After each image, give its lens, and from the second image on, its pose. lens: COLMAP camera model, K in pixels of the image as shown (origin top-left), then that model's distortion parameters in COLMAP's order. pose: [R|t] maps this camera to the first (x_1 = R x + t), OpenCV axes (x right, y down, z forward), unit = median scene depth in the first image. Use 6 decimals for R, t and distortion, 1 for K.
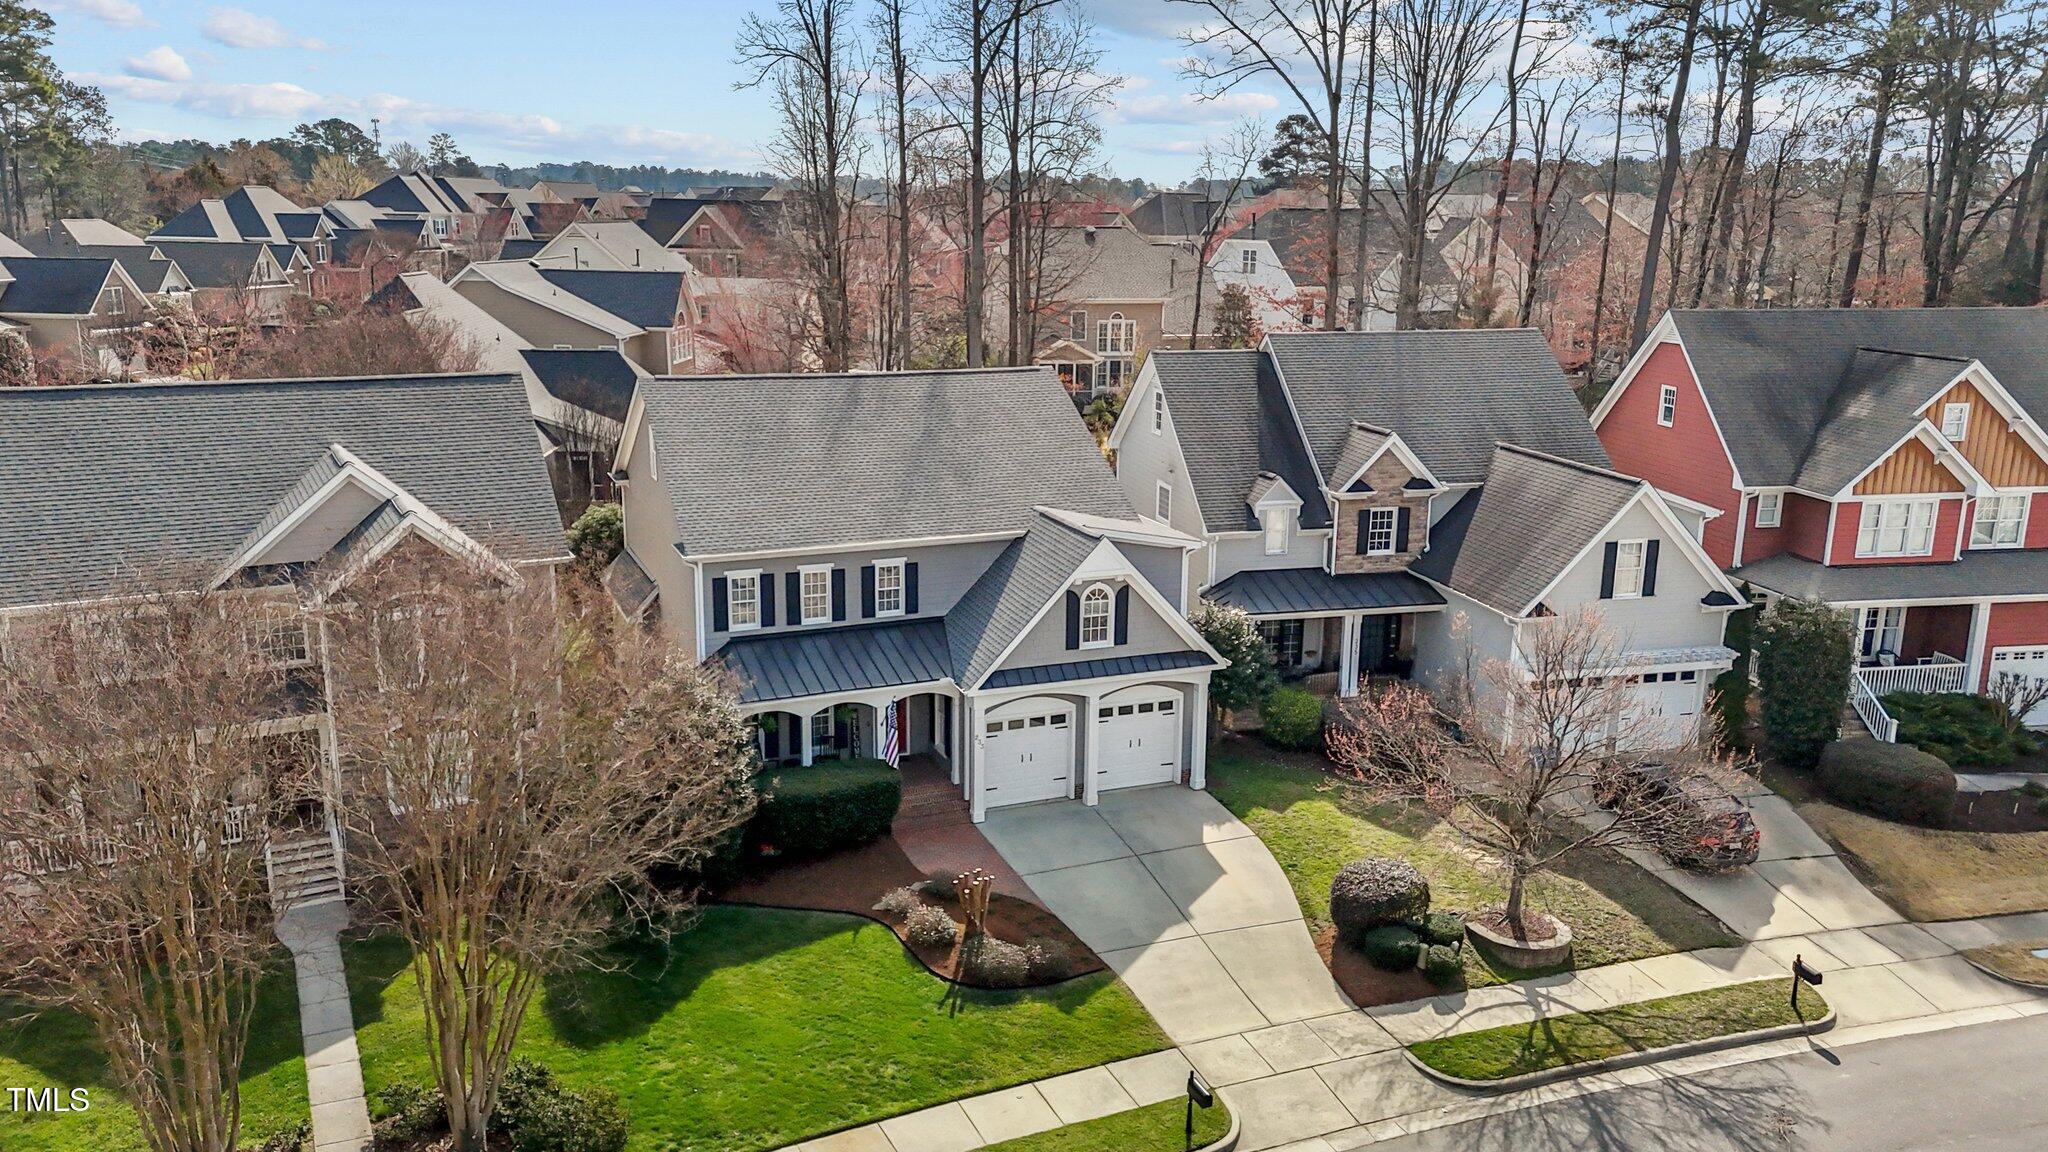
lens RADIAL K [[1554.3, 0, 1024.0], [0, 1554.3, 576.0], [0, 0, 1]] dist [0.075847, -0.072101]
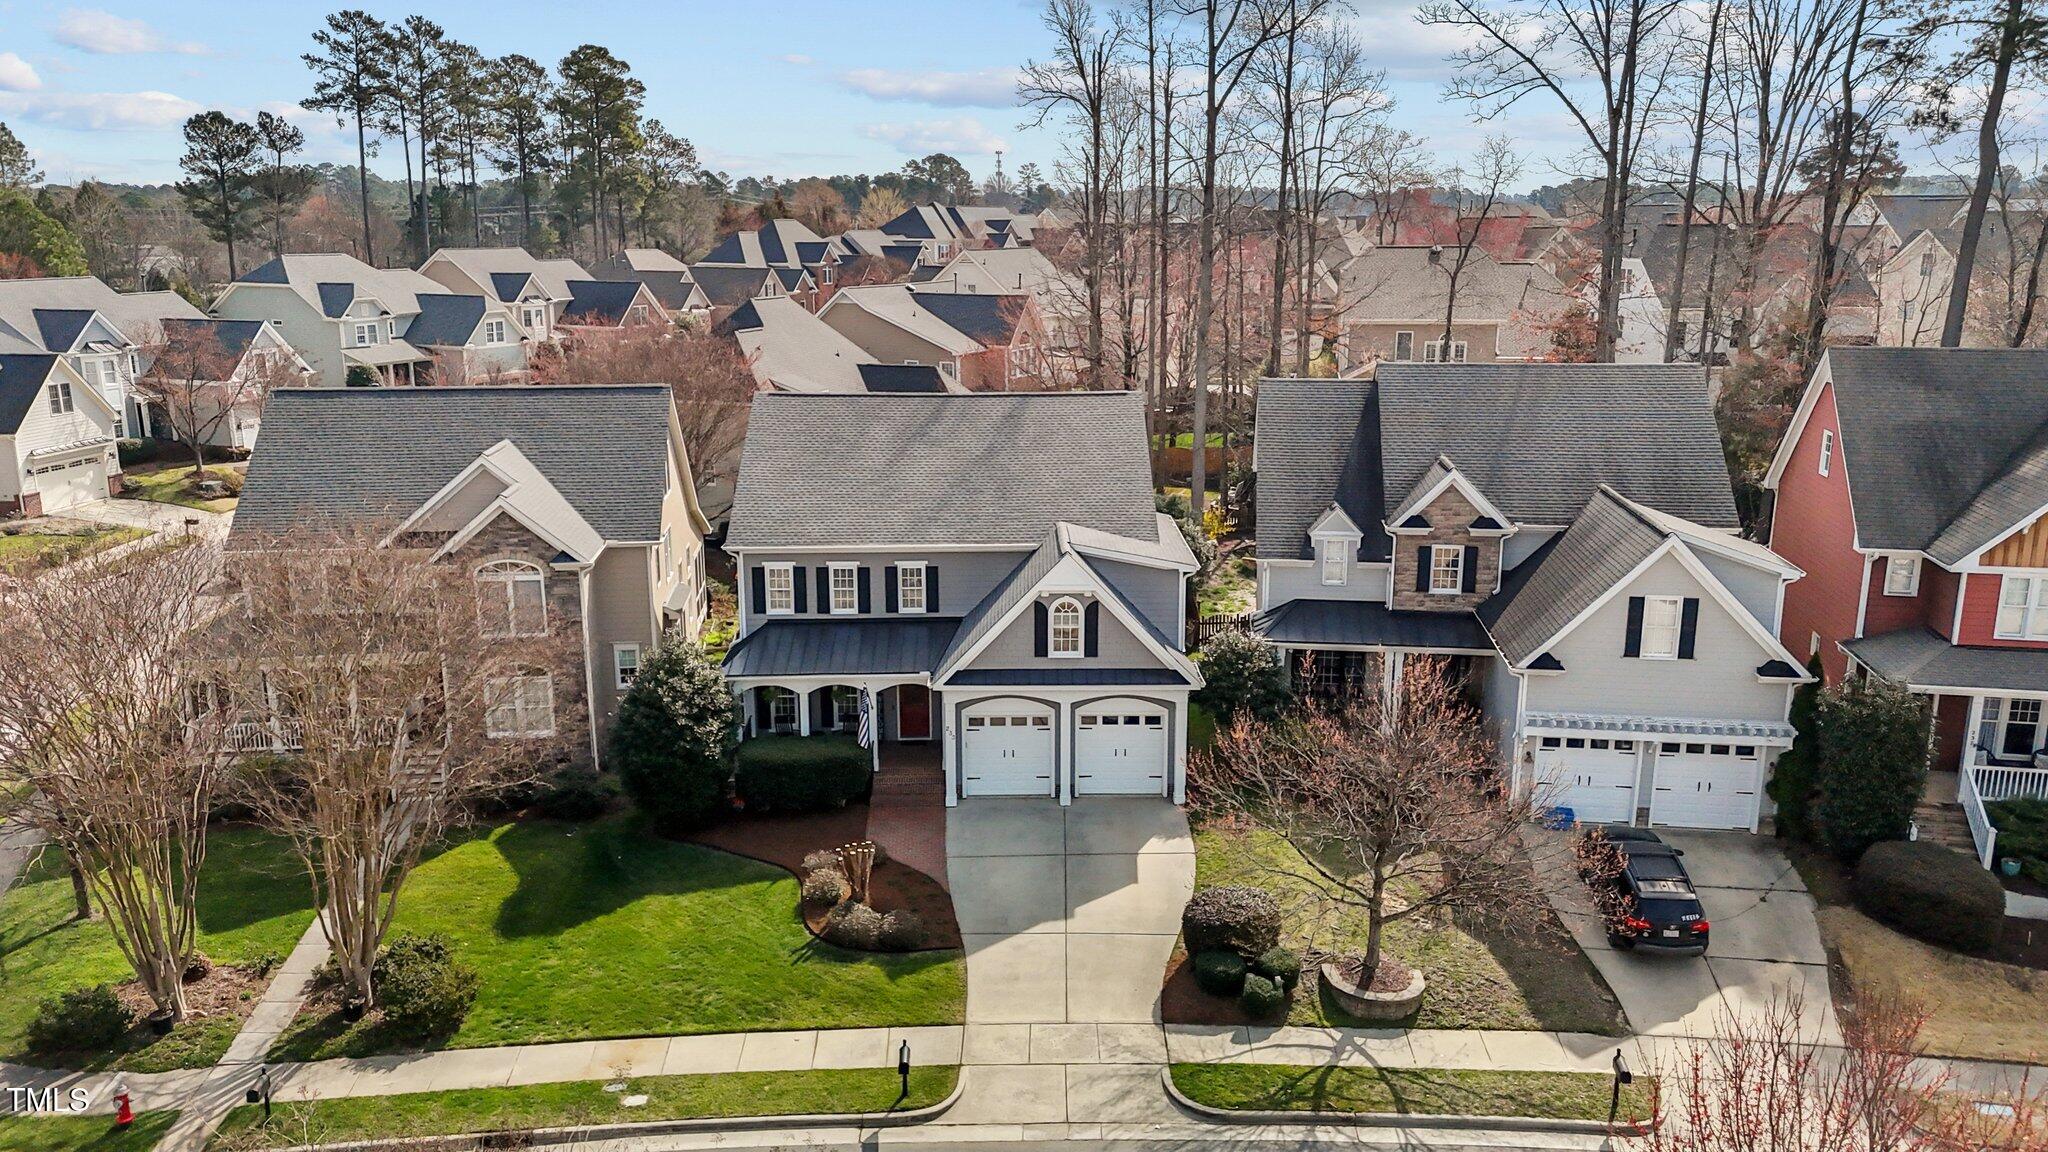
lens RADIAL K [[1519.1, 0, 1024.0], [0, 1519.1, 576.0], [0, 0, 1]] dist [0.074724, -0.068730]
pose [[0.928073, 0.071690, -0.365434, 0.389771], [-0.072975, 0.997280, 0.010314, -0.017854], [0.365179, 0.017095, 0.930780, 0.019506]]
